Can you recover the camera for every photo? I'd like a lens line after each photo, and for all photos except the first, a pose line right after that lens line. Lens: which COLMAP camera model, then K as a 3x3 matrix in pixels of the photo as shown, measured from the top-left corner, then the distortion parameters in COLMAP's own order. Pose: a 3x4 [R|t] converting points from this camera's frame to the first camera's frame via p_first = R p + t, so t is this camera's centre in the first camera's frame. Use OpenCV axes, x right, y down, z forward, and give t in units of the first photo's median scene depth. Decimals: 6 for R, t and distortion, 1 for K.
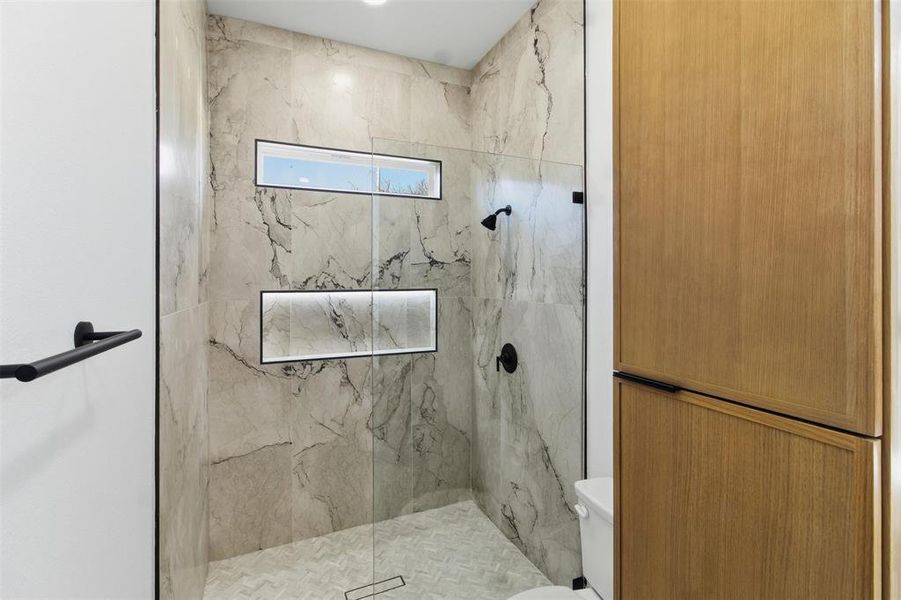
lens RADIAL K [[420.5, 0, 452.0], [0, 420.5, 278.7], [0, 0, 1]] dist [-0.013488, 0.009735]
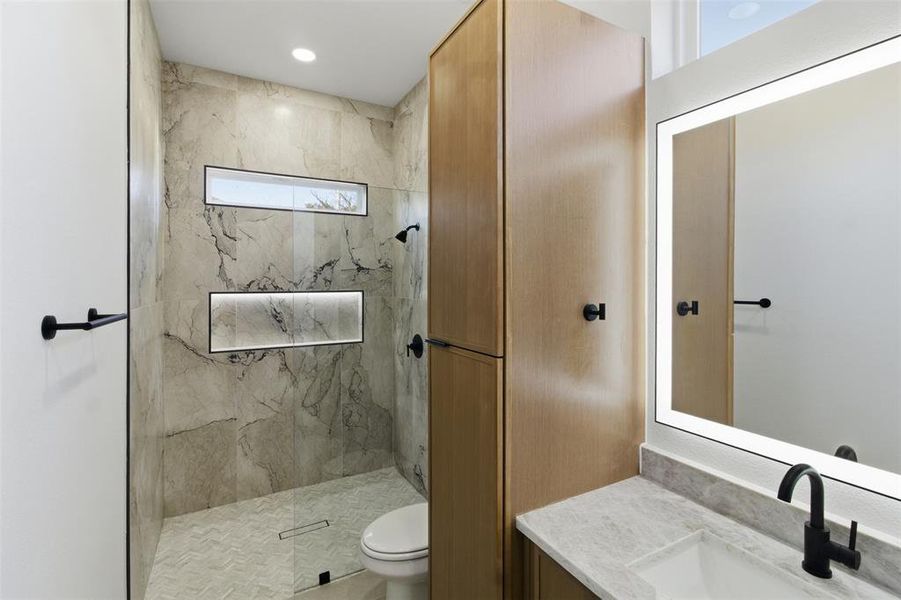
lens RADIAL K [[420.5, 0, 452.3], [0, 420.5, 282.4], [0, 0, 1]] dist [-0.013488, 0.009735]
pose [[0.996150, 0.001324, 0.087653, 0.124783], [-0.001490, 0.999997, 0.001822, -0.001389], [-0.087651, -0.001946, 0.996149, -0.242063]]
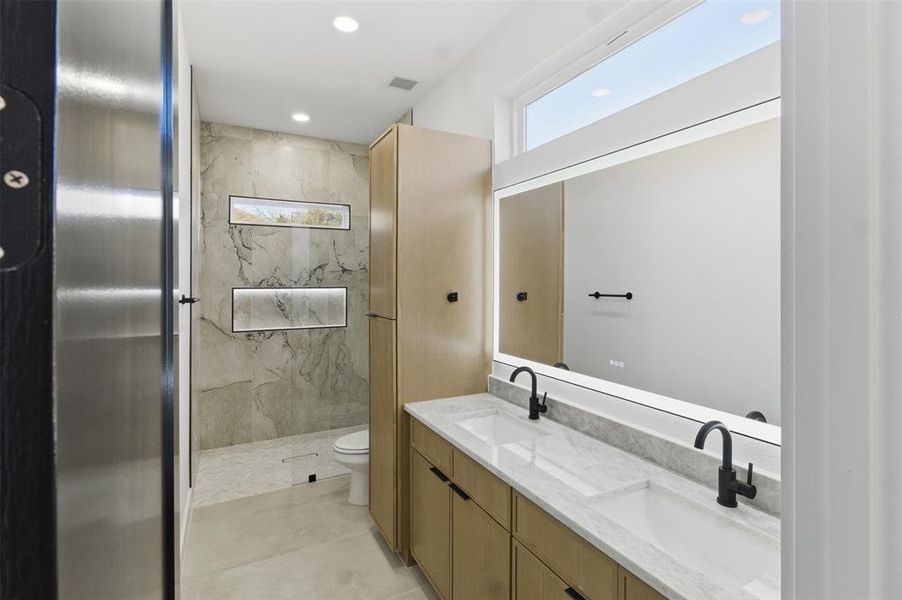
lens RADIAL K [[420.9, 0, 449.9], [0, 420.9, 280.7], [0, 0, 1]] dist [-0.013488, 0.009735]
pose [[0.997491, 0.003261, 0.070718, 0.265909], [-0.003297, 0.999994, 0.000392, -0.001676], [-0.070716, -0.000624, 0.997496, -0.669539]]
